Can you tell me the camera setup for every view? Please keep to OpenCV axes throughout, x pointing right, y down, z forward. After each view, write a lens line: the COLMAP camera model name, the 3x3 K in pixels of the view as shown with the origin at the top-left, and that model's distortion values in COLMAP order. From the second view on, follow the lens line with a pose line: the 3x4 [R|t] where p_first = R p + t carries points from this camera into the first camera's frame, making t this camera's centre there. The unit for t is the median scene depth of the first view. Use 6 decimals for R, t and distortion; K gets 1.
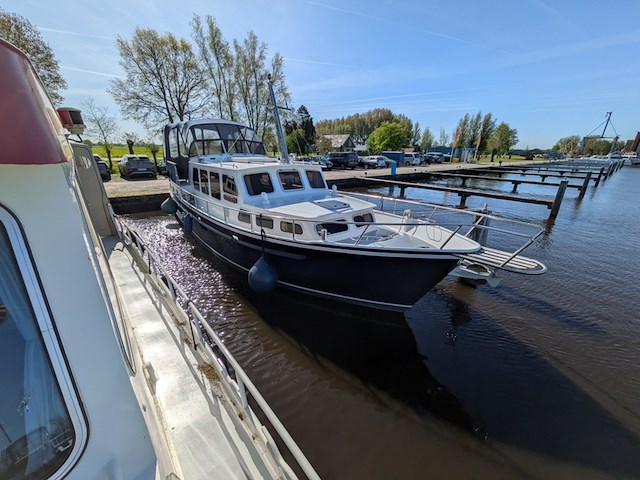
lens RADIAL K [[256.0, 0, 321.0], [0, 256.0, 240.8], [0, 0, 1]] dist [-0.002681, -0.000331]
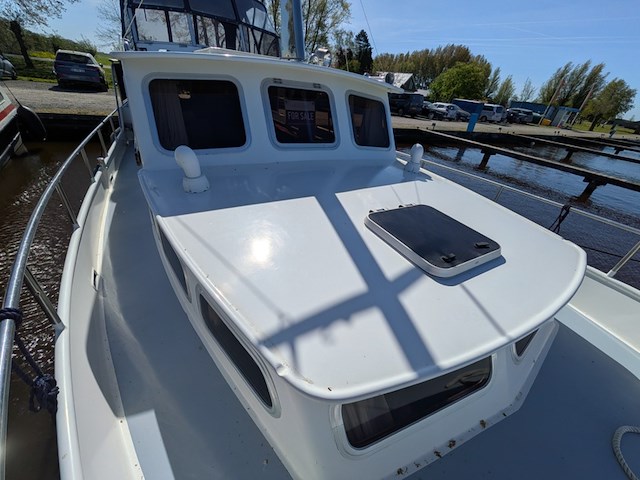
lens RADIAL K [[256.0, 0, 324.7], [0, 256.0, 240.3], [0, 0, 1]] dist [-0.002681, -0.000331]
pose [[0.981180, 0.169627, -0.092264, -0.004098], [-0.148798, 0.968719, 0.198604, -0.023513], [0.123066, -0.181138, 0.975727, 0.101641]]
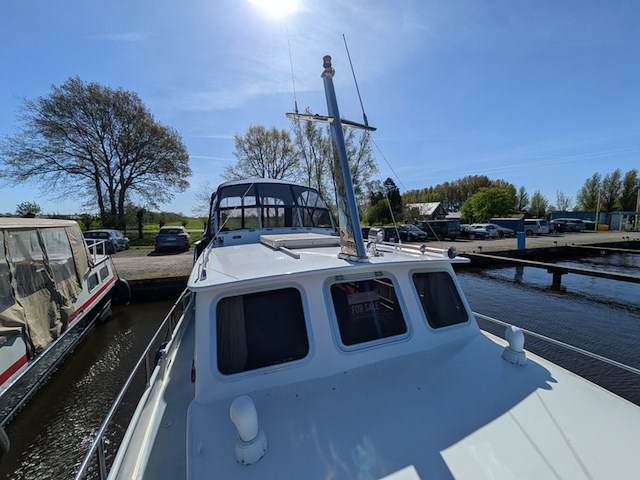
lens RADIAL K [[256.0, 0, 322.7], [0, 256.0, 236.2], [0, 0, 1]] dist [-0.002681, -0.000331]
pose [[0.950294, 0.000787, -0.311354, -0.011563], [-0.085333, 0.962365, -0.258014, -0.038487], [0.299434, 0.271758, 0.914597, 0.107592]]
